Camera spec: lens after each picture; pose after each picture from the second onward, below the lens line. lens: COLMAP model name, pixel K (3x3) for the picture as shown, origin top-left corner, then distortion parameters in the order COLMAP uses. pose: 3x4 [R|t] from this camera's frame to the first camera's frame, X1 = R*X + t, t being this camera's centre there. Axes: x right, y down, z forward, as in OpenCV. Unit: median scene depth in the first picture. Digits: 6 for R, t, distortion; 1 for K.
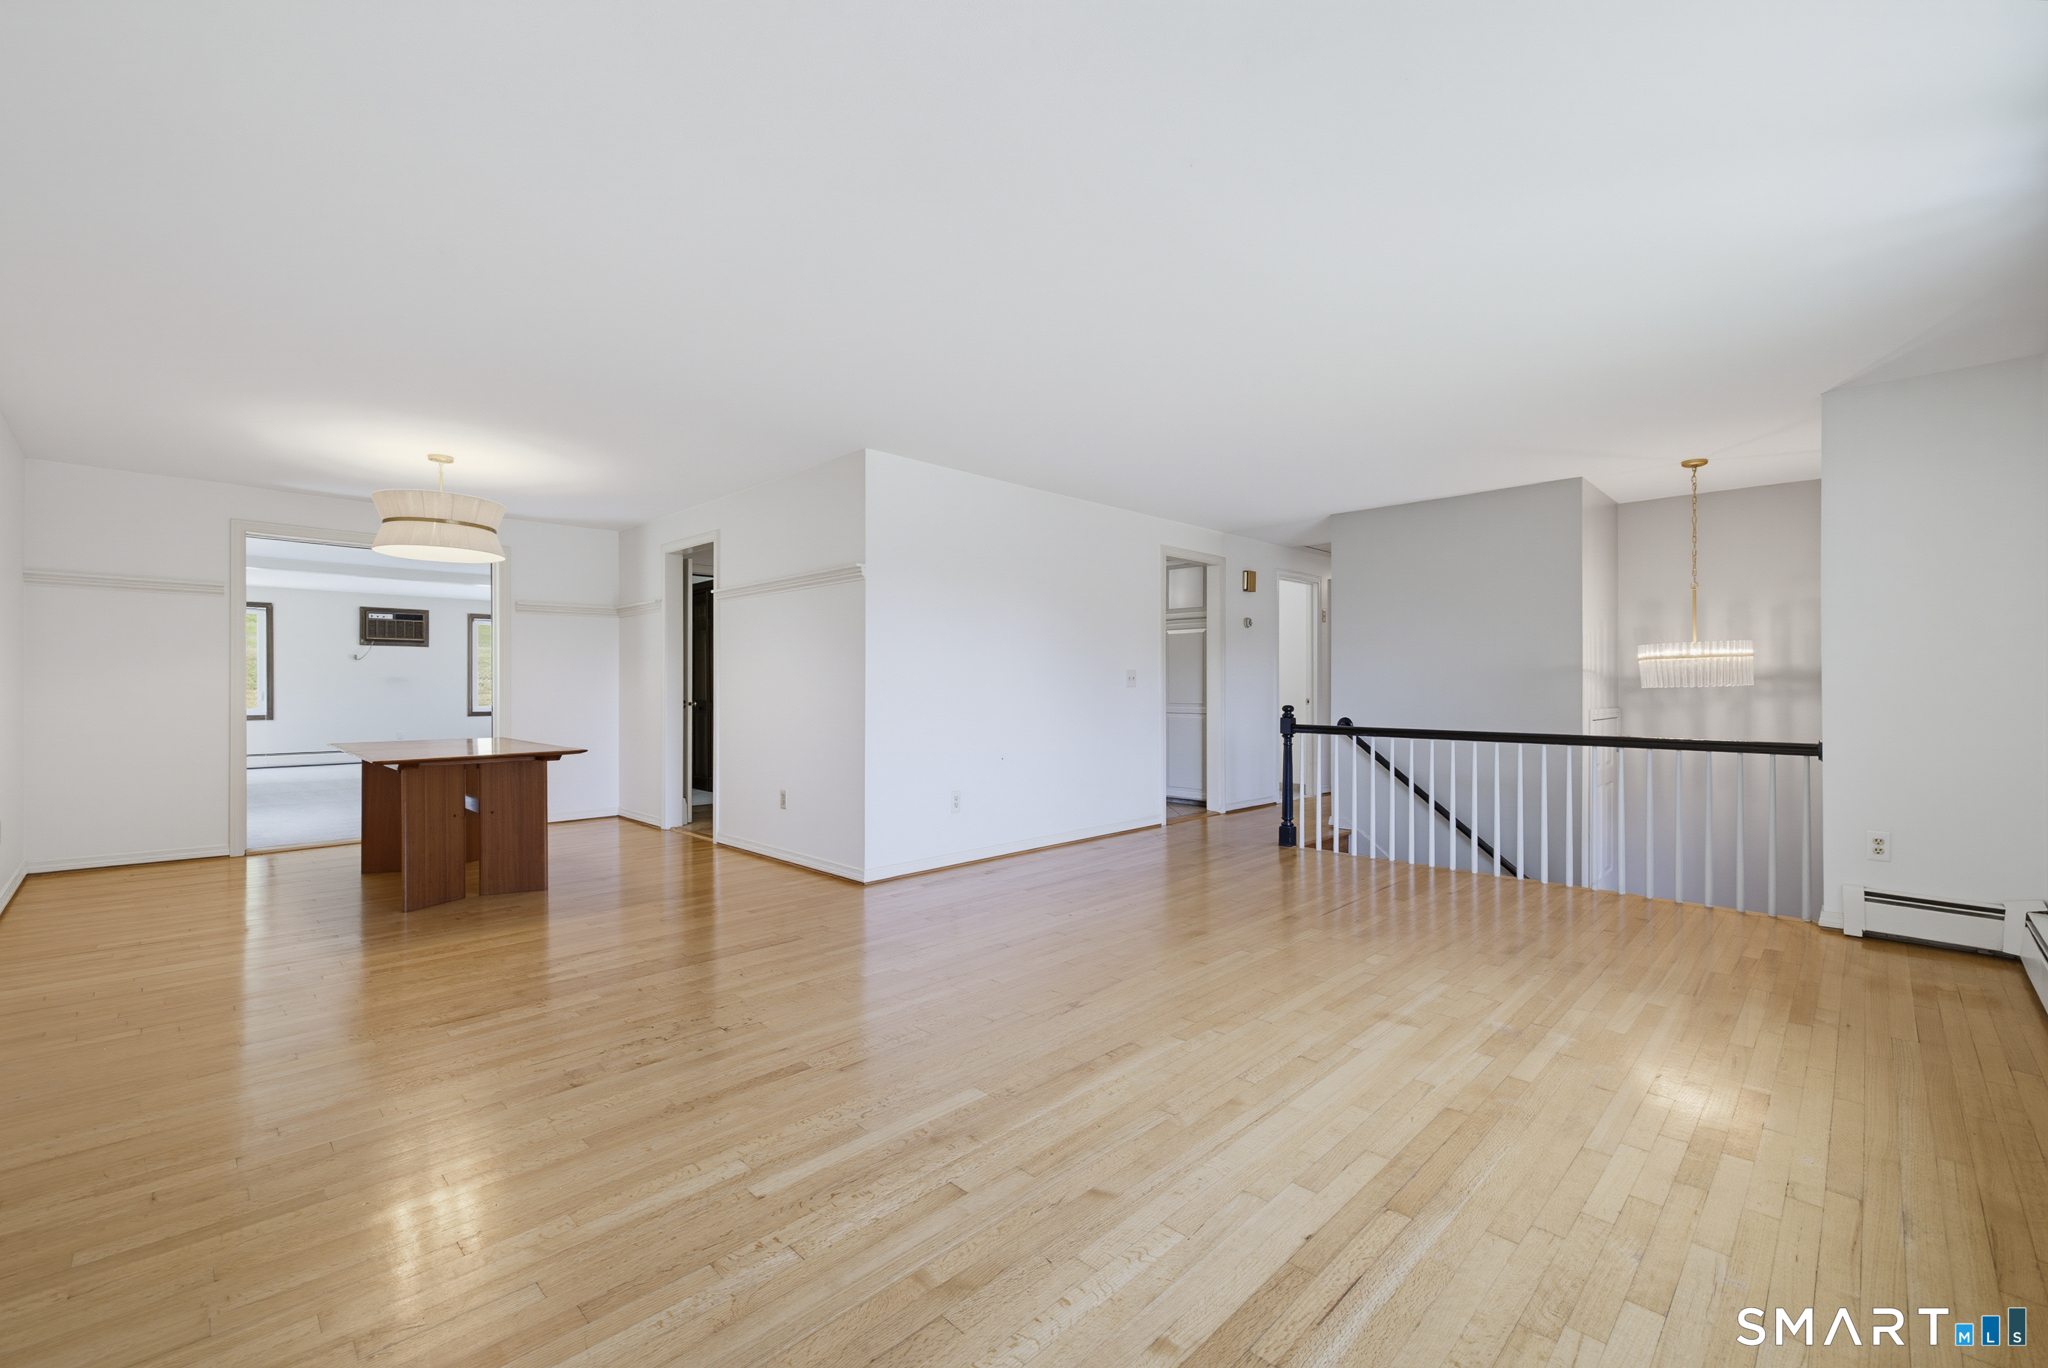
lens RADIAL K [[860.3, 0, 1018.8], [0, 860.3, 687.5], [0, 0, 1]] dist [0.007154, 0.000191]
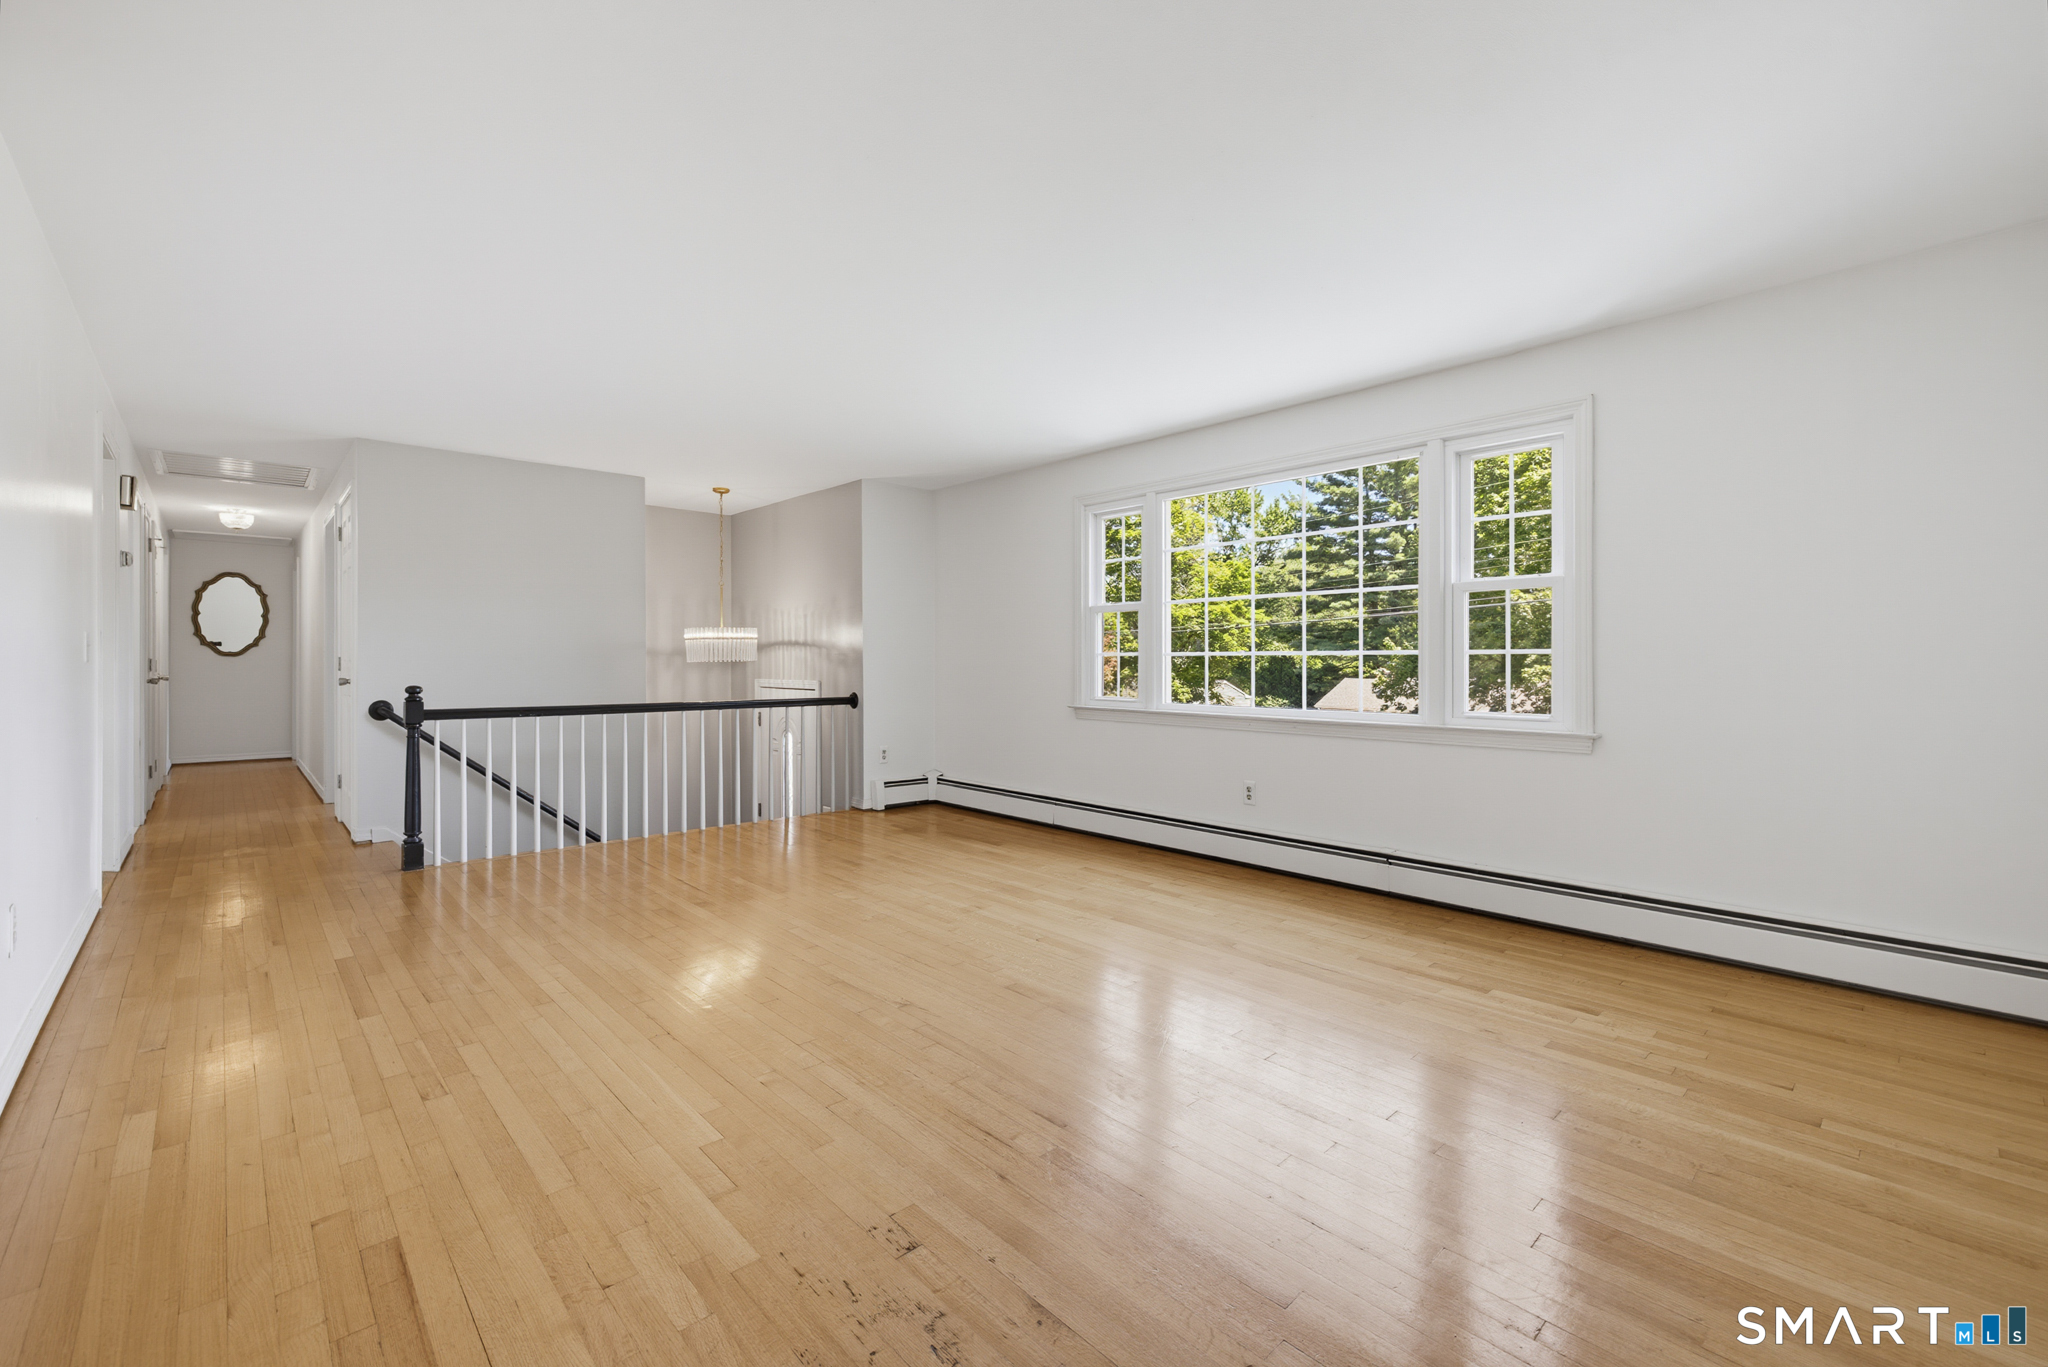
lens RADIAL K [[860.3, 0, 1026.3], [0, 860.3, 667.0], [0, 0, 1]] dist [0.007154, 0.000191]
pose [[0.027001, -0.008454, 0.999600, -0.449396], [0.002858, 0.999961, 0.008380, -0.001302], [-0.999631, 0.002631, 0.027024, 0.442604]]
